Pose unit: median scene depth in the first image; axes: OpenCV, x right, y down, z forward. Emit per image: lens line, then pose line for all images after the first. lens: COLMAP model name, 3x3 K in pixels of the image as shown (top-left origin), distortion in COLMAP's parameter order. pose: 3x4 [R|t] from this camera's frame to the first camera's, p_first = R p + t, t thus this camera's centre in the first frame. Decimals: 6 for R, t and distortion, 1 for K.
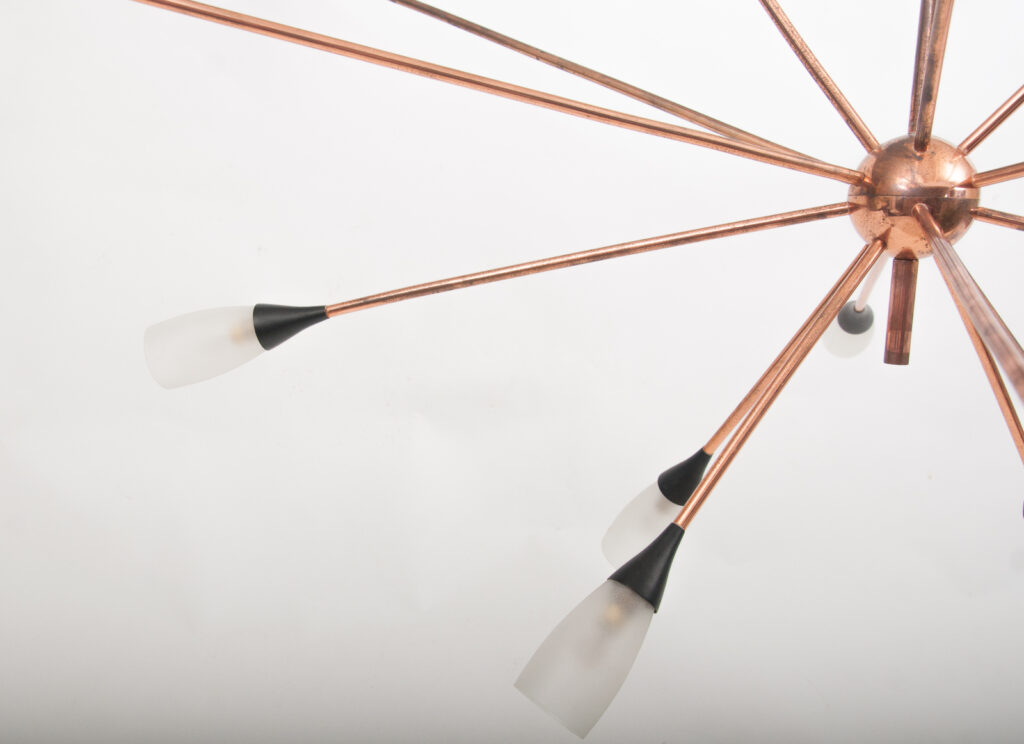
lens RADIAL K [[1233.7, 0, 505.0], [0, 1233.7, 369.9], [0, 0, 1]] dist [0.056311, 0.000000]
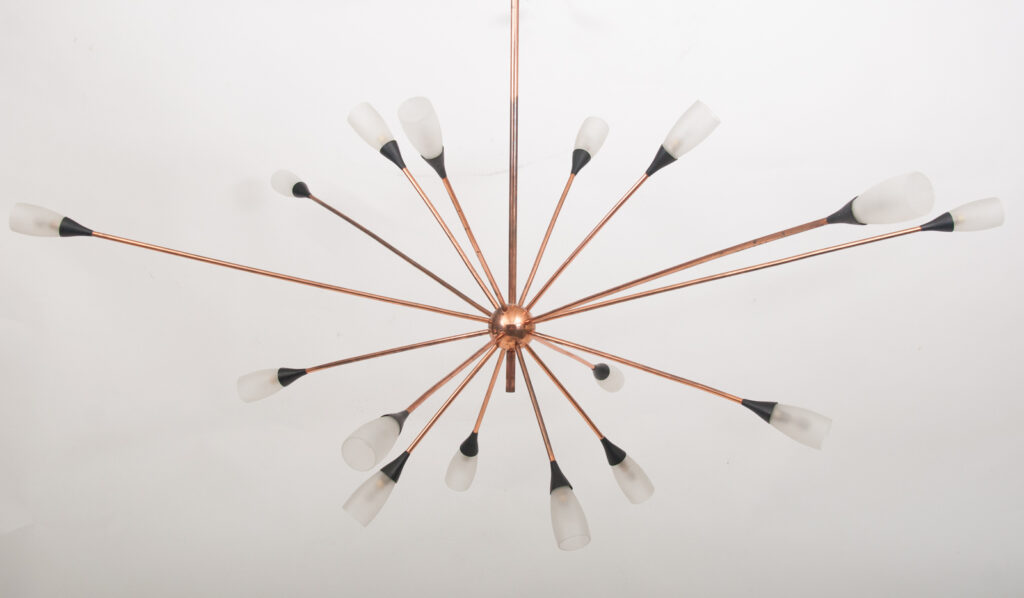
lens RADIAL K [[1146.4, 0, 514.1], [0, 1146.4, 292.6], [0, 0, 1]] dist [-0.021802, 0.000000]
pose [[0.985515, -0.011454, -0.169203, 0.728074], [-0.006273, 0.994572, -0.103861, 0.035497], [0.169475, 0.103418, 0.980093, -1.319030]]
